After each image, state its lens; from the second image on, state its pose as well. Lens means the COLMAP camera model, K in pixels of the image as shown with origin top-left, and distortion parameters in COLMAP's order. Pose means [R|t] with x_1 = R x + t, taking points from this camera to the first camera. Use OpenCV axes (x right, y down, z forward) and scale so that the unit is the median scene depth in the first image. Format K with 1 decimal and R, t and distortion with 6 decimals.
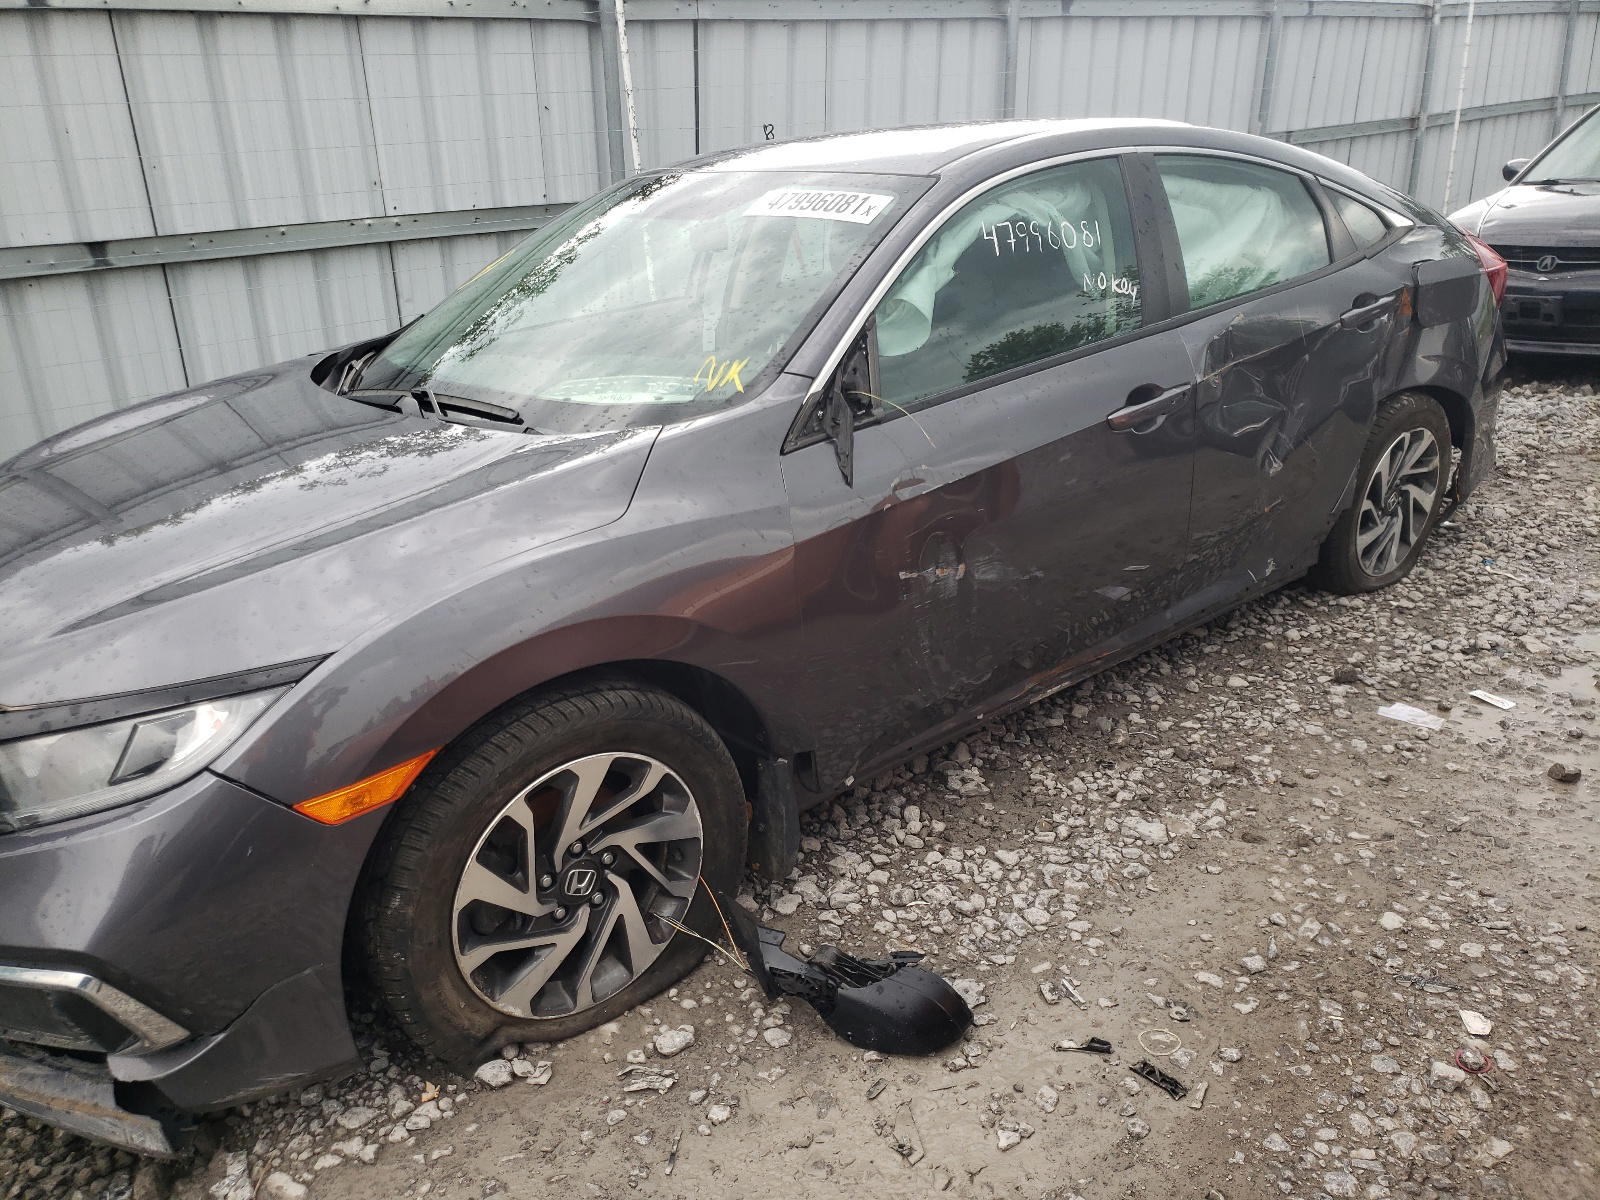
lens RADIAL K [[1211.1, 0, 774.5], [0, 1211.1, 617.4], [0, 0, 1]] dist [0.024279, -0.003115]
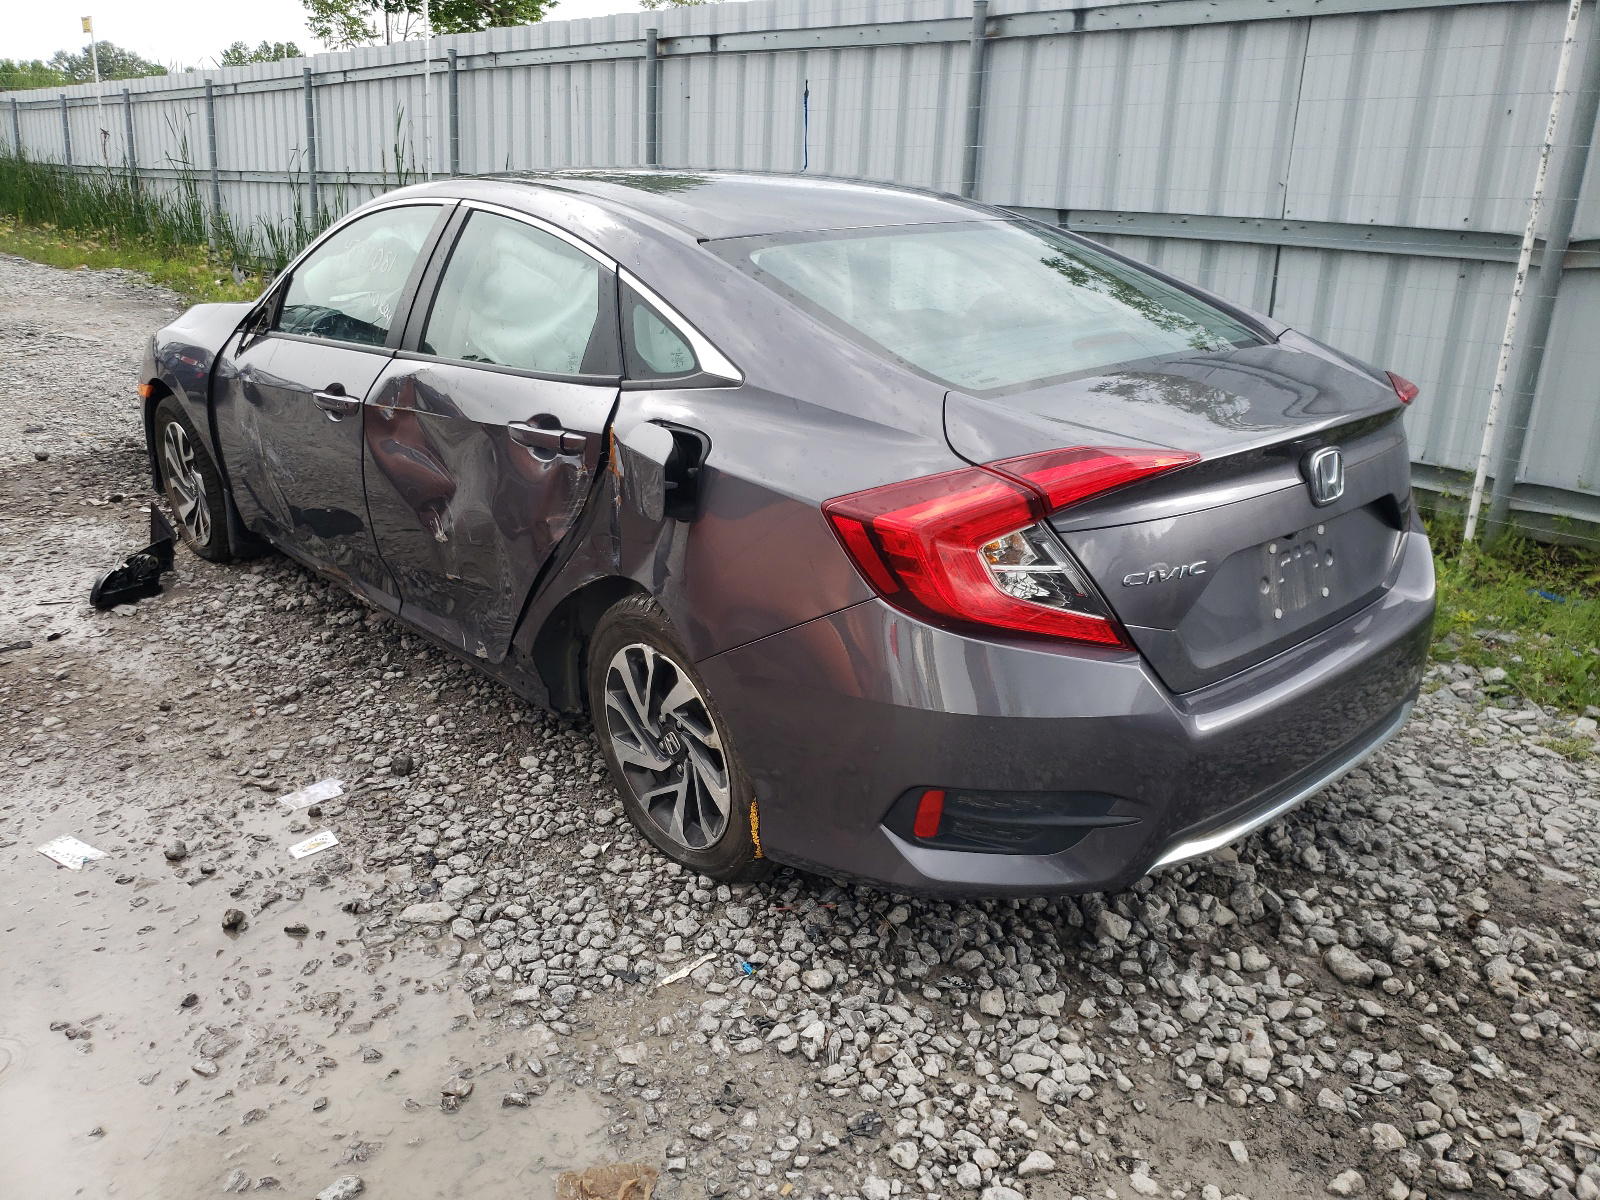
lens RADIAL K [[1217.8, 0, 805.5], [0, 1217.8, 598.6], [0, 0, 1]] dist [0.012457, 0.012554]
pose [[0.069491, 0.408438, -0.910137, 1.418406], [-0.384466, 0.852830, 0.353365, -0.569323], [0.920520, 0.325361, 0.216295, 1.128401]]
